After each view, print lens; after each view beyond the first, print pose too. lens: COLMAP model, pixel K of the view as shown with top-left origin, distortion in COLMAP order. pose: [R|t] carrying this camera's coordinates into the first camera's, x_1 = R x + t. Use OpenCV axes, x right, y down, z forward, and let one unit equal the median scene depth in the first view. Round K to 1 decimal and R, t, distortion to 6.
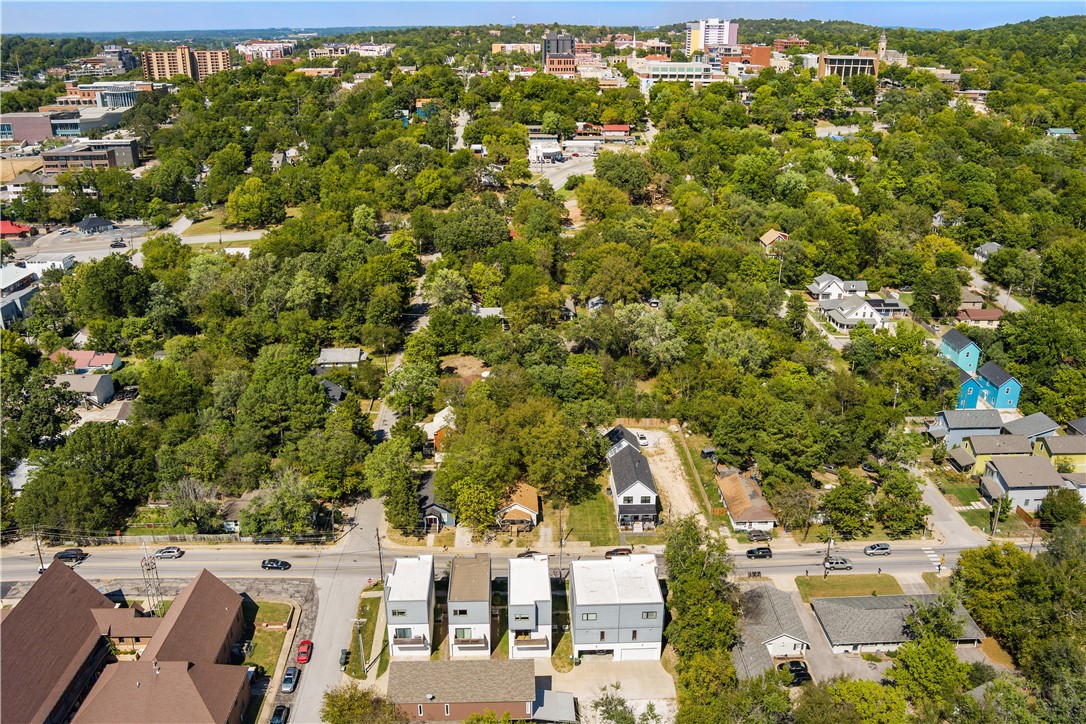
lens RADIAL K [[889.8, 0, 543.1], [0, 889.8, 390.3], [0, 0, 1]] dist [-0.049307, 0.002179]
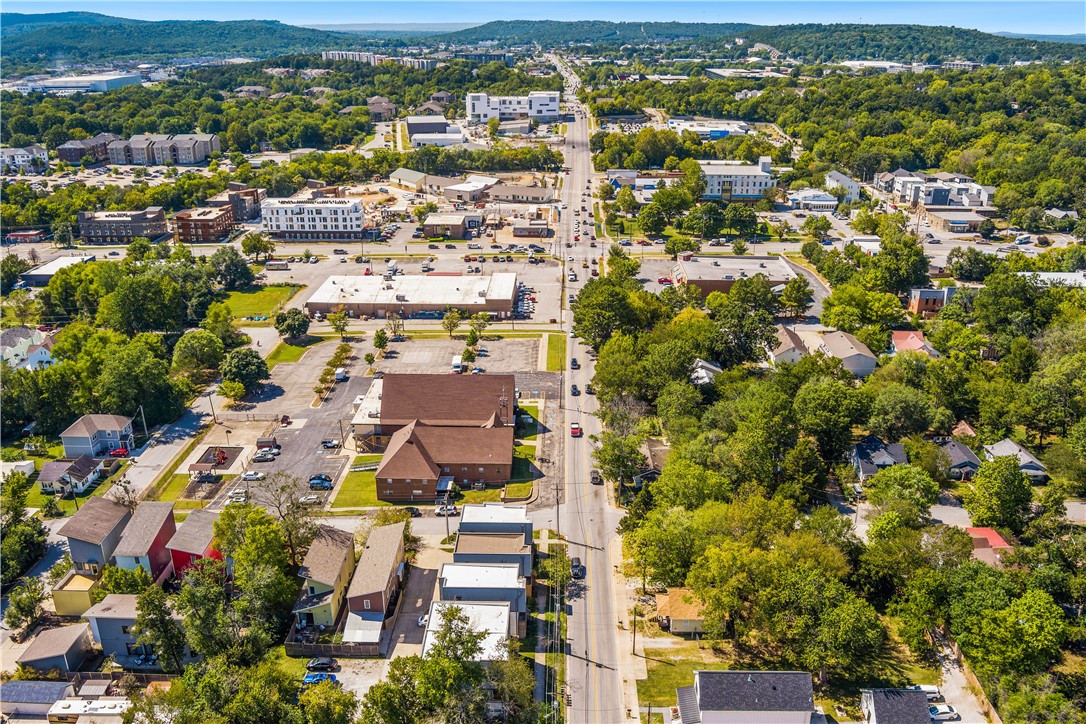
lens RADIAL K [[889.8, 0, 543.1], [0, 889.8, 390.3], [0, 0, 1]] dist [-0.049307, 0.002179]
pose [[-0.059366, 0.394566, -0.916948, 0.667029], [-0.397020, 0.833459, 0.384345, -0.304657], [0.915888, 0.386864, 0.107171, 0.718440]]
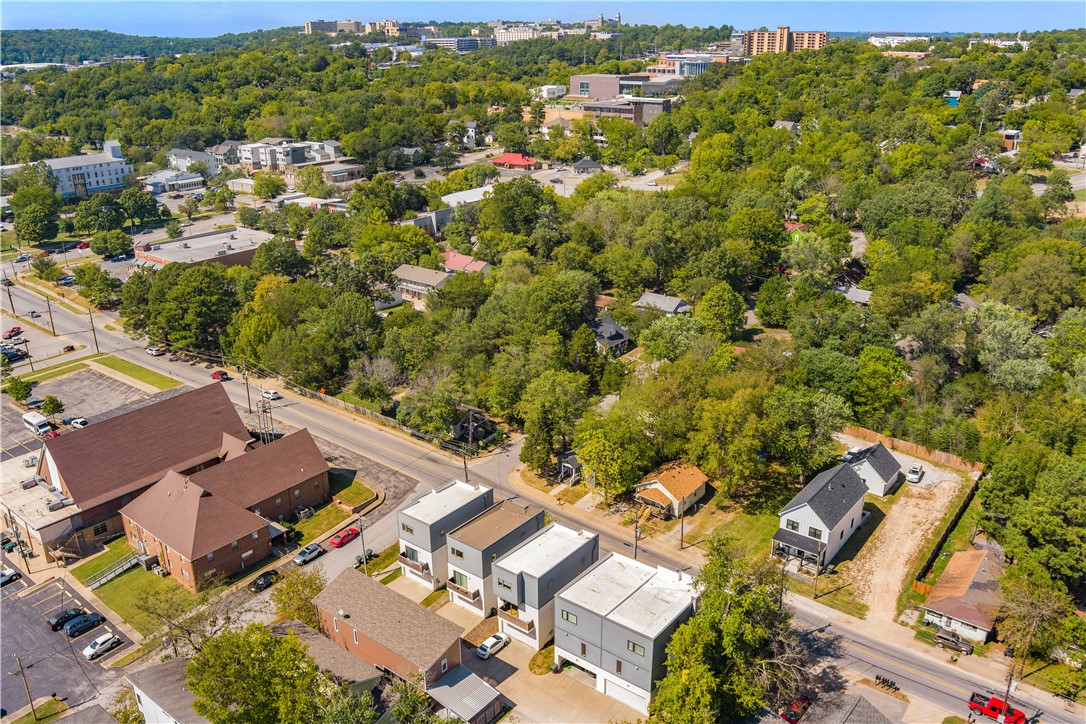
lens RADIAL K [[889.8, 0, 543.1], [0, 889.8, 390.3], [0, 0, 1]] dist [-0.049307, 0.002179]
pose [[0.761461, 0.245293, -0.600008, 0.350627], [-0.251320, 0.964952, 0.075541, 0.013026], [0.597508, 0.093273, 0.796420, 0.287371]]
